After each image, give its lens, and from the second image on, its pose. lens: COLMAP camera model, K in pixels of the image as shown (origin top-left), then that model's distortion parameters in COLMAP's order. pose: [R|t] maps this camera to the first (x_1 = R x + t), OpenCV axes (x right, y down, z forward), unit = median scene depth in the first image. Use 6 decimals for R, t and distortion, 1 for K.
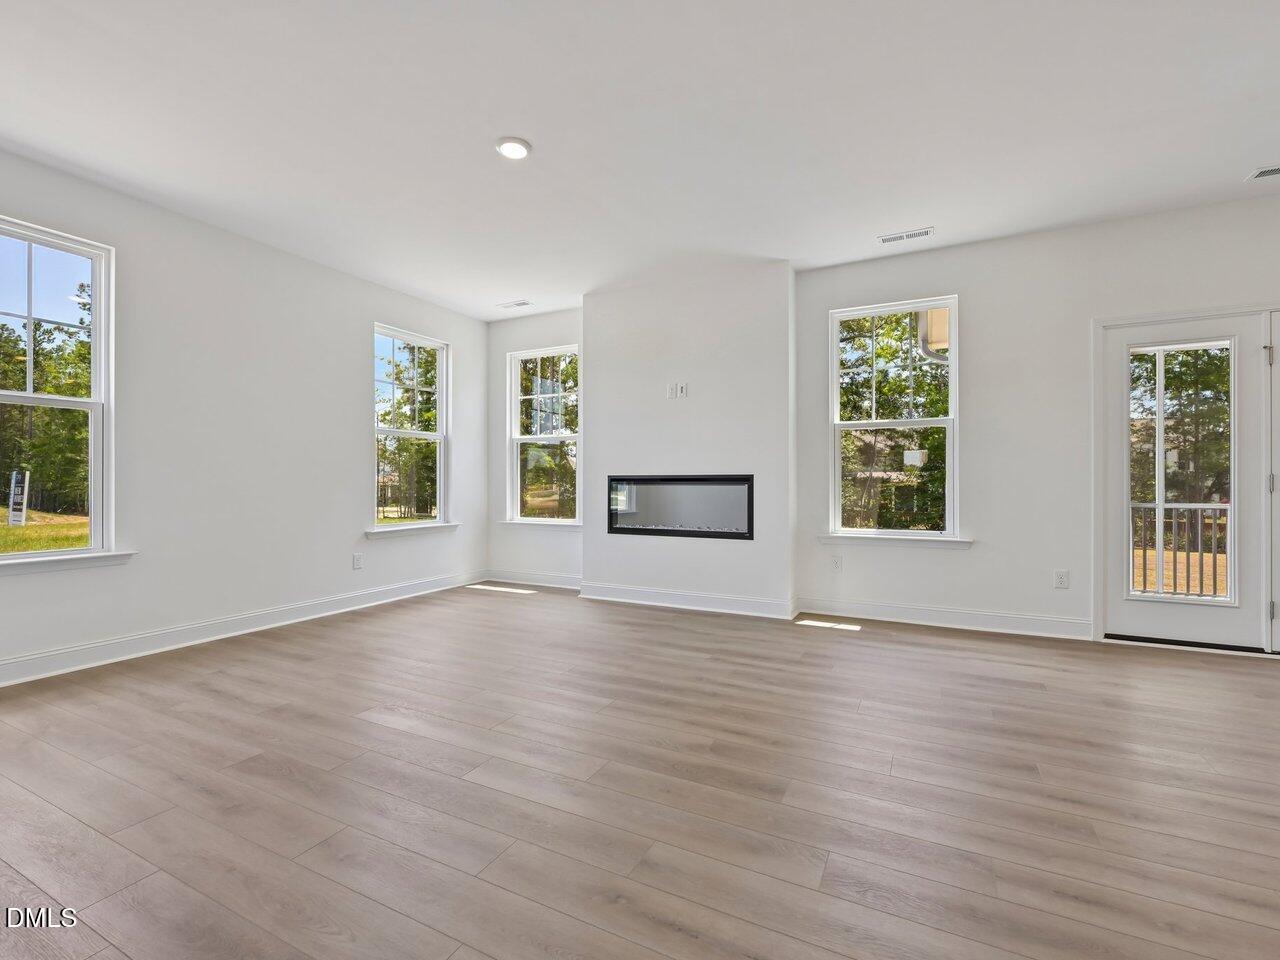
lens RADIAL K [[577.3, 0, 637.3], [0, 577.3, 483.7], [0, 0, 1]] dist [-0.000255, 0.000388]
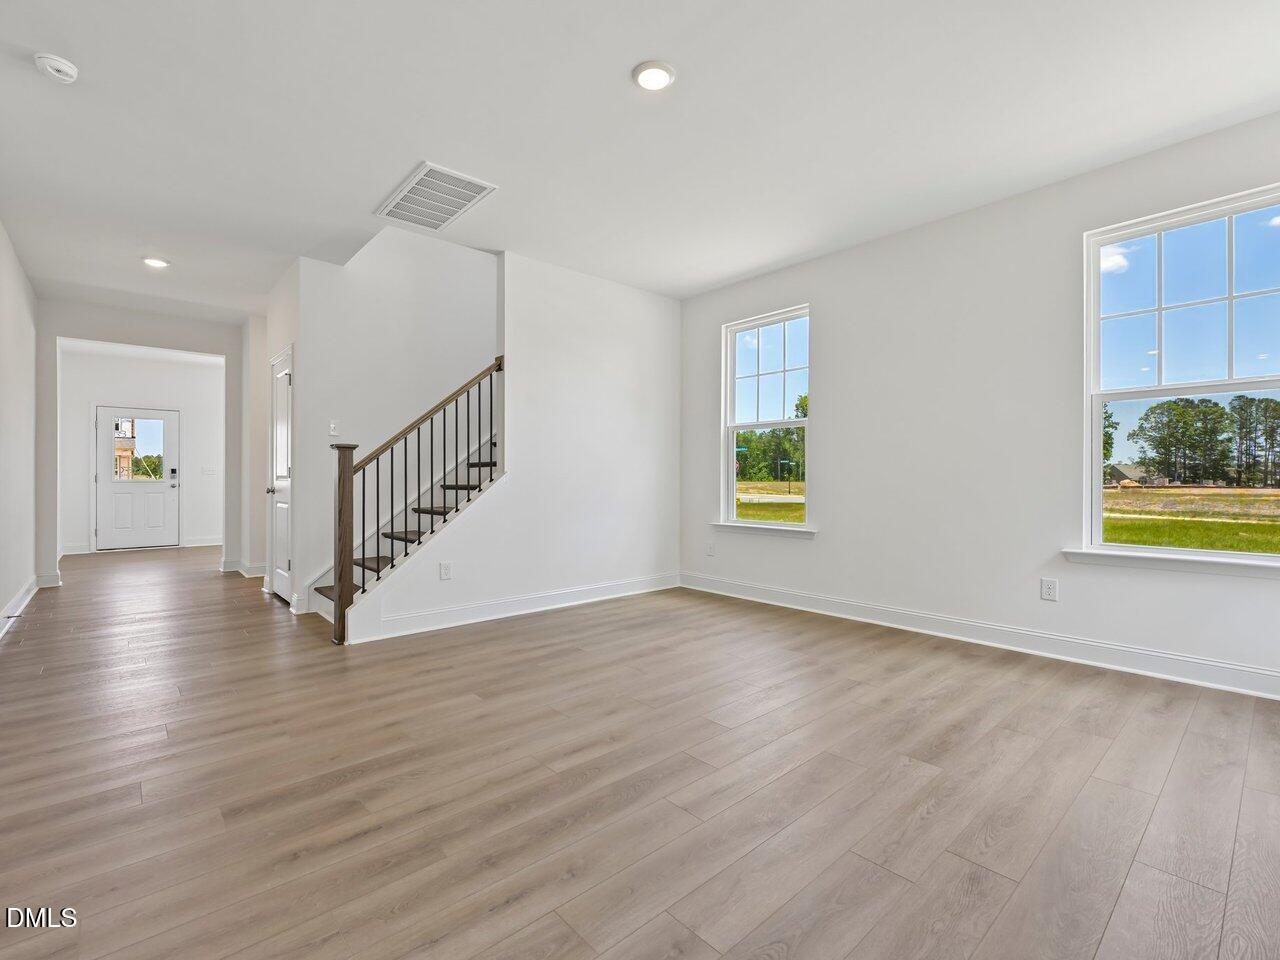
lens RADIAL K [[583.1, 0, 636.5], [0, 583.1, 480.9], [0, 0, 1]] dist [-0.001715, 0.000863]
pose [[-0.359008, 0.005313, -0.933319, 0.386556], [-0.002226, 0.999976, 0.006549, -0.001491], [0.933332, 0.004429, -0.358987, 0.852243]]
